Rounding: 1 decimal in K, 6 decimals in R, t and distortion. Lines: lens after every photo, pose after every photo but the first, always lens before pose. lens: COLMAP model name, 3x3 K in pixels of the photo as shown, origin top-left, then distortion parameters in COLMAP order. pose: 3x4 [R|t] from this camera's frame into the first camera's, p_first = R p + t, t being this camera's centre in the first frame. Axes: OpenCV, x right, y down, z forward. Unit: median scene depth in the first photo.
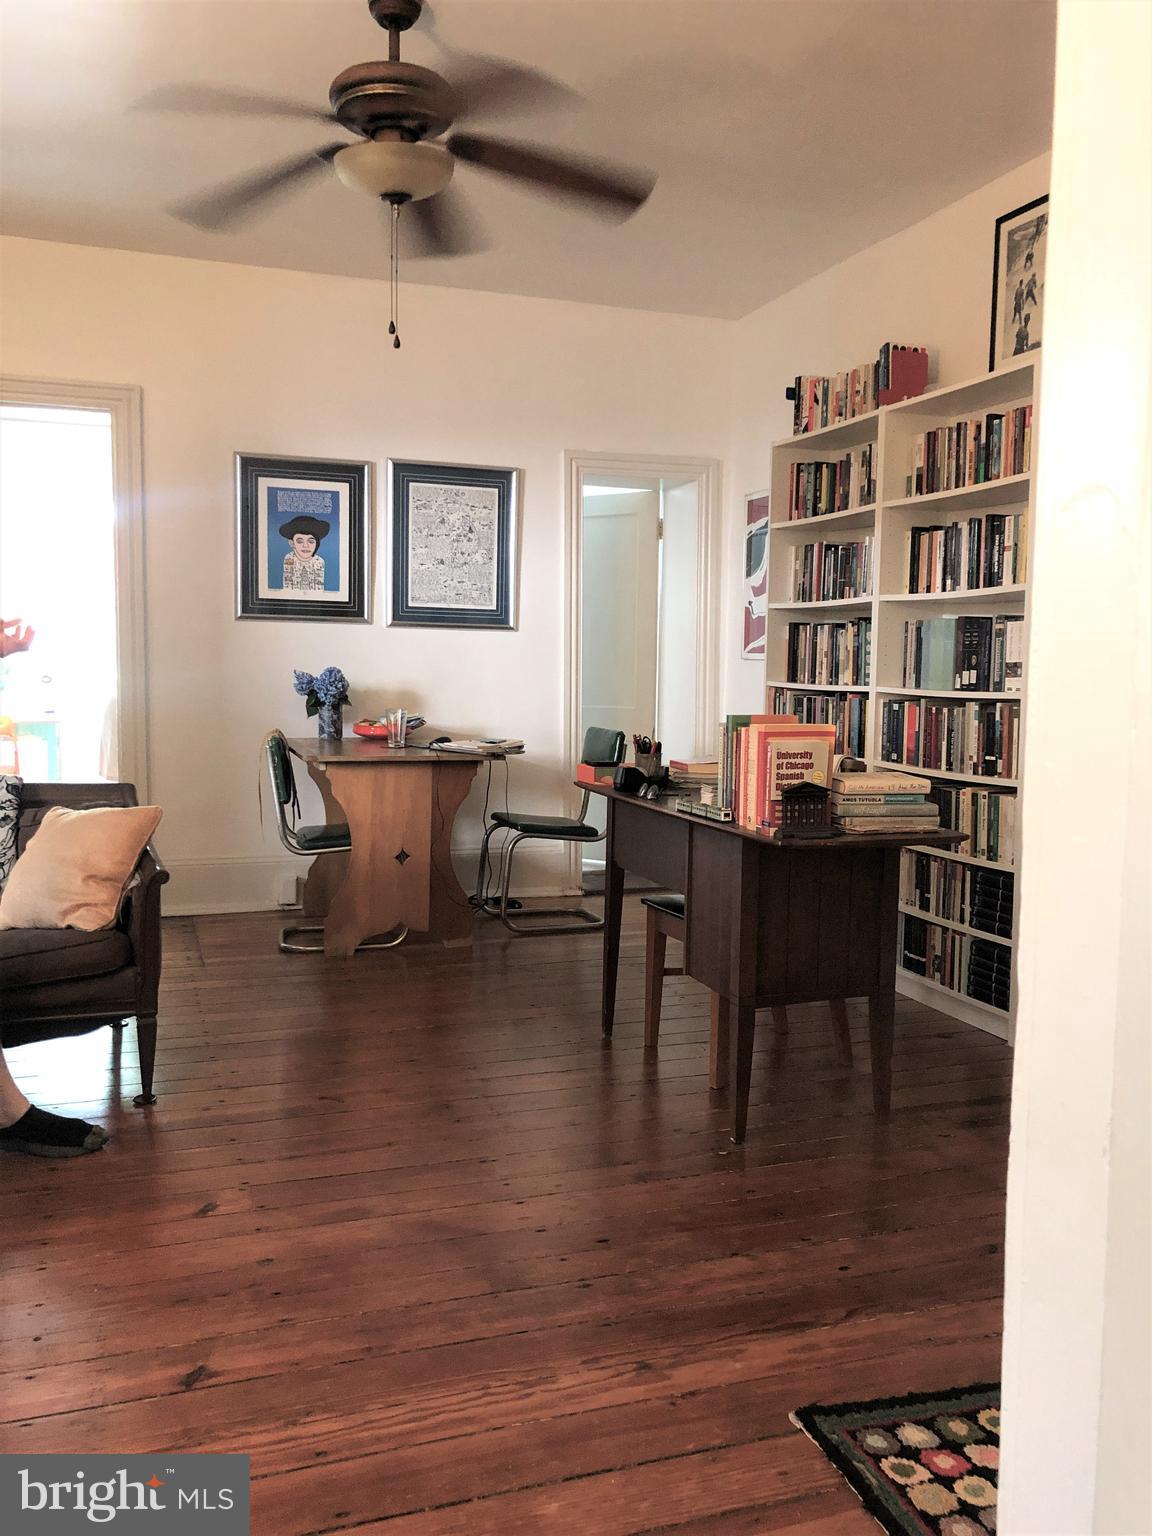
lens RADIAL K [[1258.9, 0, 576.0], [0, 1258.9, 772.2], [0, 0, 1]] dist [0.005986, 0.004329]
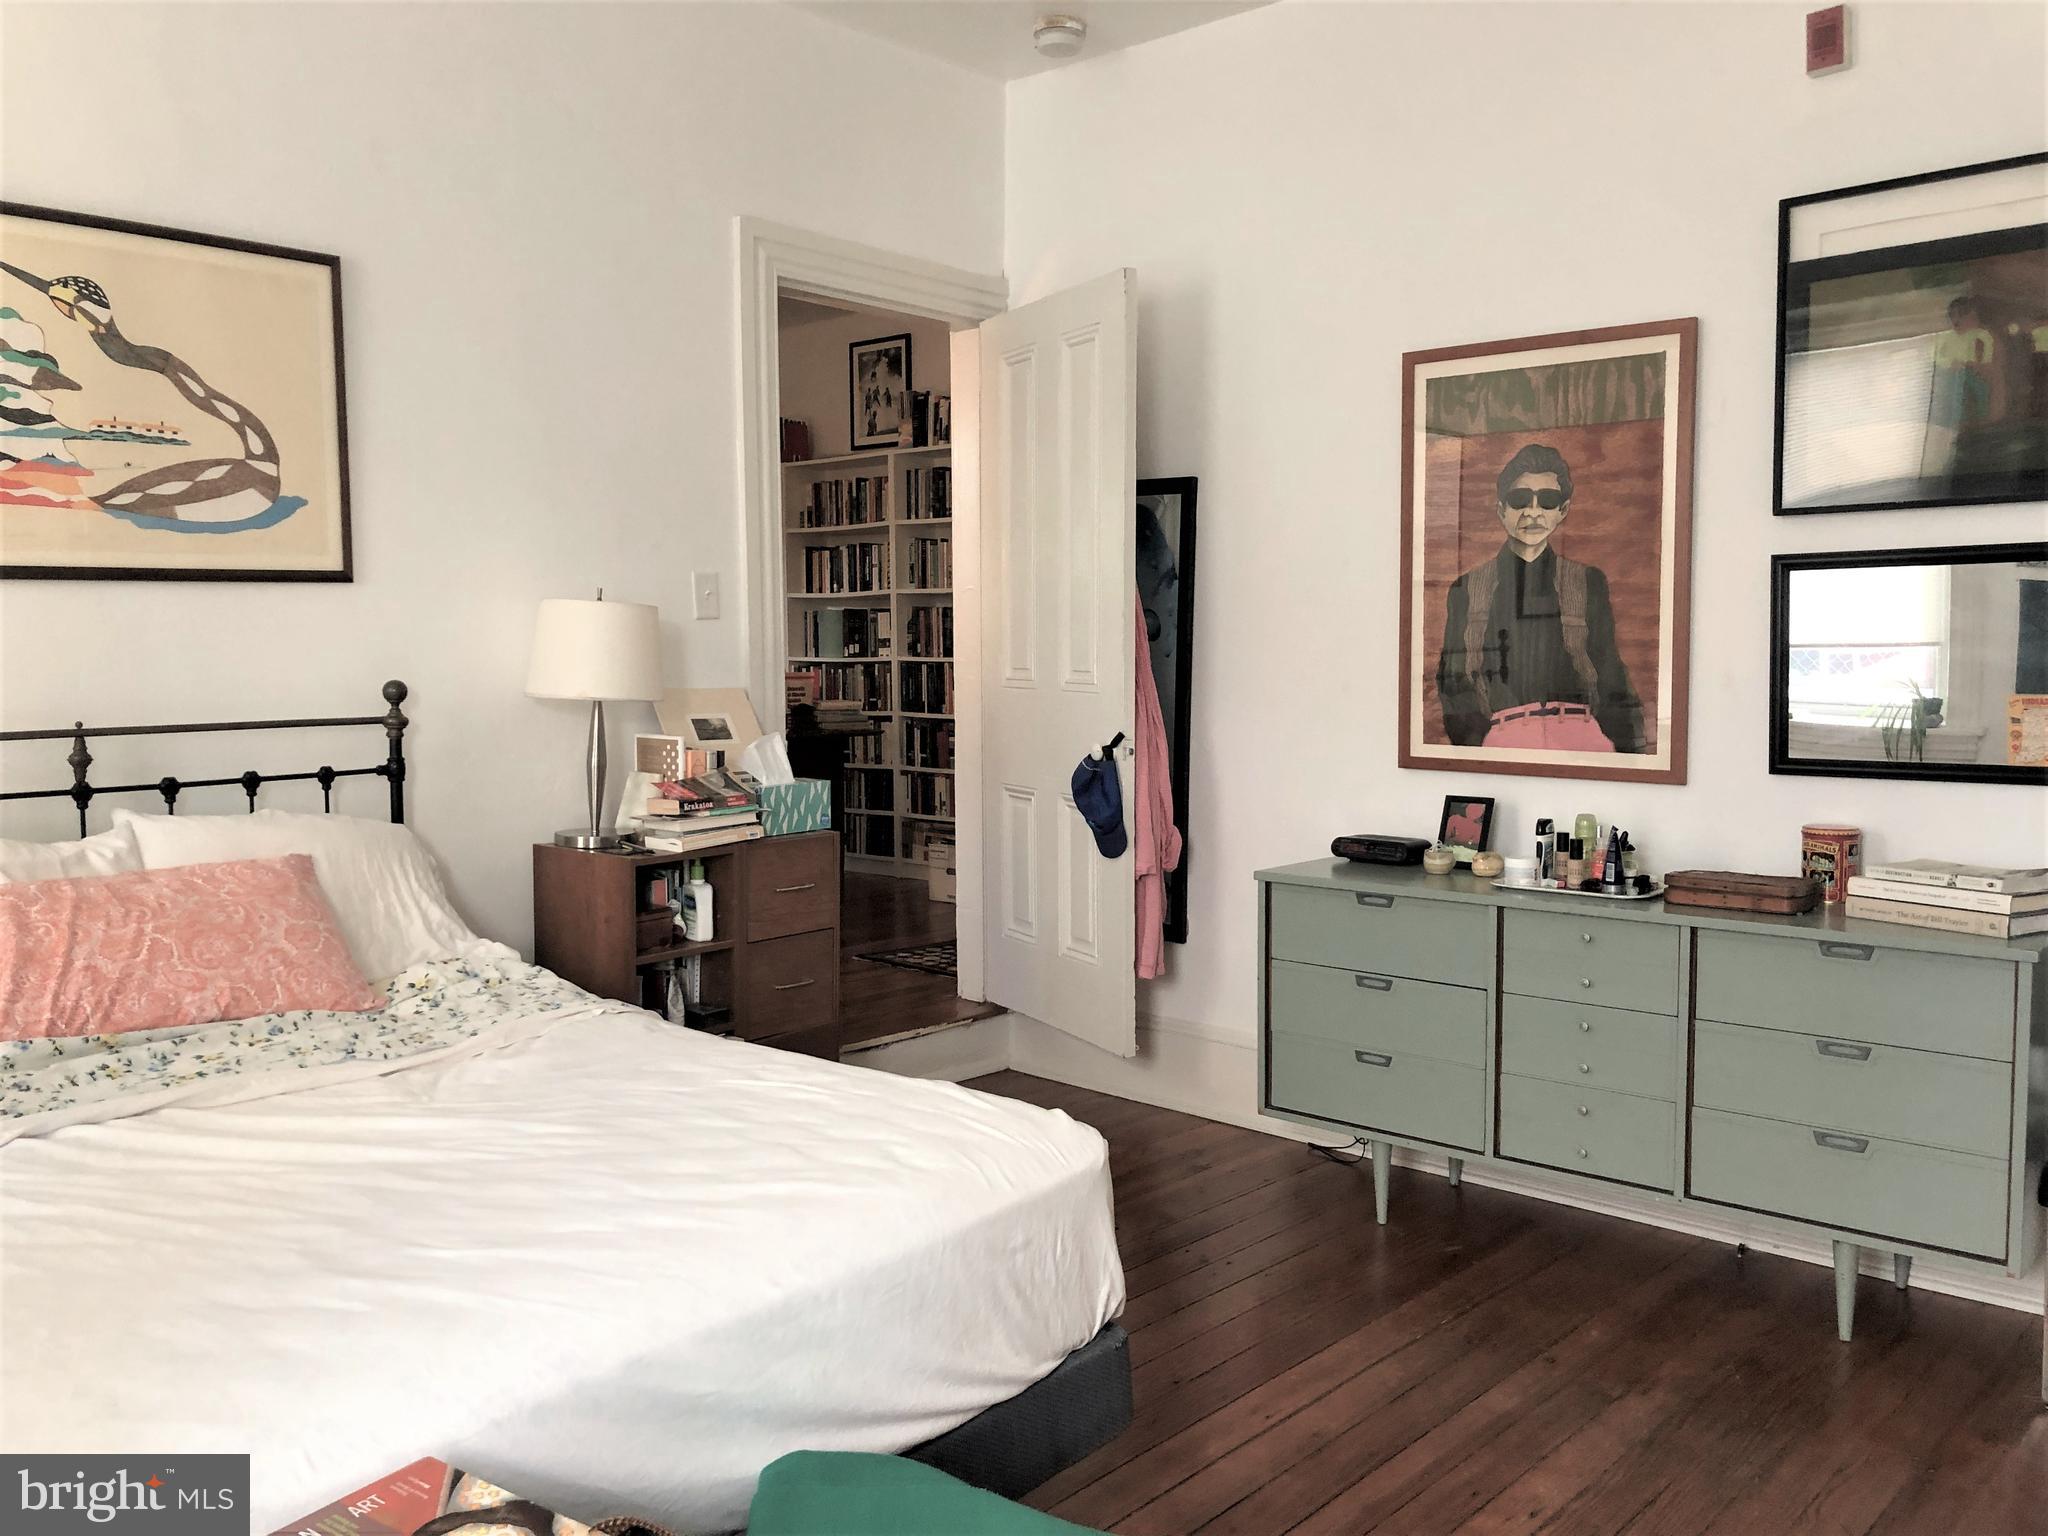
lens RADIAL K [[1678.6, 0, 1026.5], [0, 1678.6, 766.1], [0, 0, 1]] dist [0.005986, 0.004329]
pose [[0.881954, -0.044673, 0.469214, -0.458935], [0.053593, 0.998547, -0.005665, 0.088207], [-0.468280, 0.030143, 0.883066, -0.879275]]
